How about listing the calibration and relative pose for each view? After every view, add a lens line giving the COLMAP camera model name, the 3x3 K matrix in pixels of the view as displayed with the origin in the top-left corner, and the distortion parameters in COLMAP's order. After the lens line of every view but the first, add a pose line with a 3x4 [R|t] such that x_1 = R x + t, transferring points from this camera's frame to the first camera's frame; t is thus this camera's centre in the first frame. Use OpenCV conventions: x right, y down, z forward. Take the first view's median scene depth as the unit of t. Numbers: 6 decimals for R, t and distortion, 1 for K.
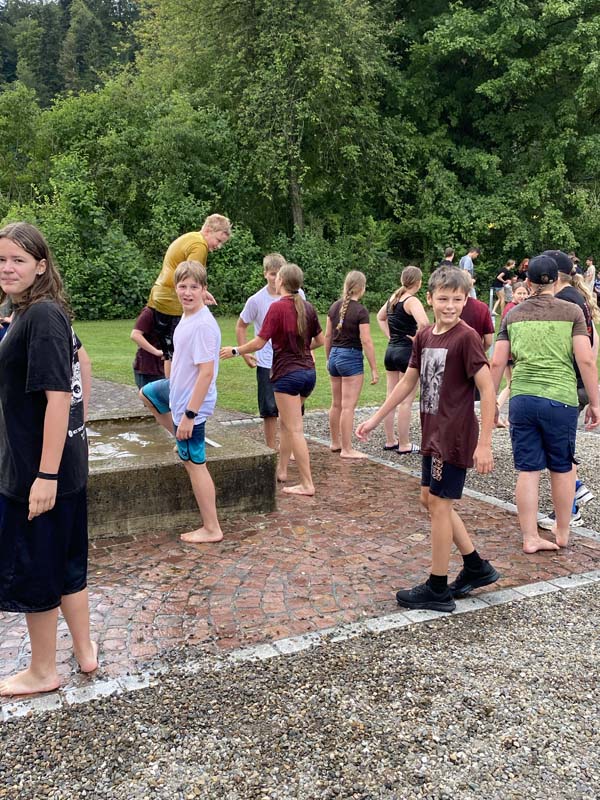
lens RADIAL K [[802.4, 0, 307.6], [0, 802.4, 396.2], [0, 0, 1]] dist [0.020907, 0.000000]
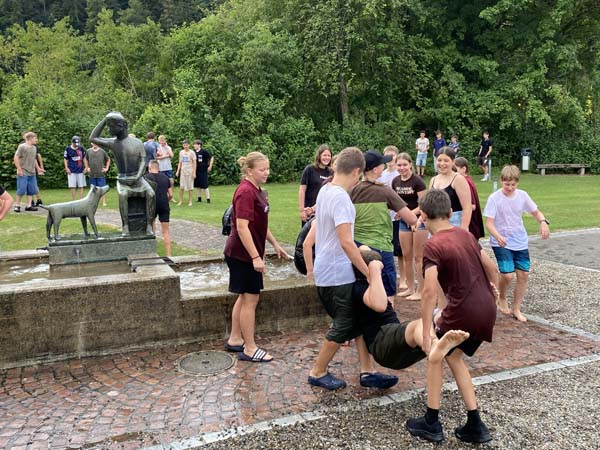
lens RADIAL K [[601.8, 0, 302.1], [0, 601.8, 231.7], [0, 0, 1]] dist [0.020907, 0.000000]
pose [[0.997887, -0.003680, -0.064869, -0.023291], [0.003024, 0.999943, -0.010212, -0.002157], [0.064902, 0.009994, 0.997842, -0.039651]]
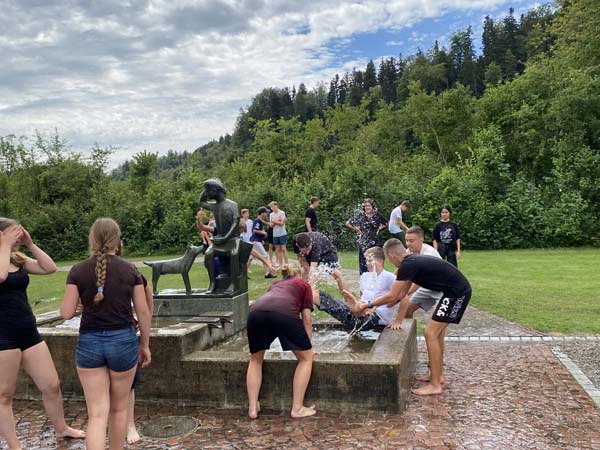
lens RADIAL K [[601.8, 0, 300.0], [0, 601.8, 223.0], [0, 0, 1]] dist [0.020907, 0.000000]
pose [[0.760002, -0.025162, -0.649434, 0.113728], [-0.061551, 0.991972, -0.110464, -0.008164], [0.647000, 0.123926, 0.752352, 0.046440]]
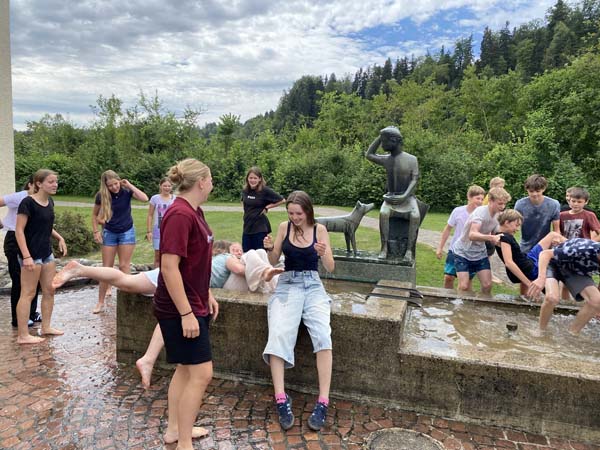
lens RADIAL K [[454.4, 0, 302.0], [0, 454.4, 224.3], [0, 0, 1]] dist [0.028132, -0.017455]
pose [[0.731317, 0.090855, -0.675959, -0.017008], [-0.136550, 0.990526, -0.014598, -0.011012], [0.668228, 0.102978, 0.736795, 0.076220]]
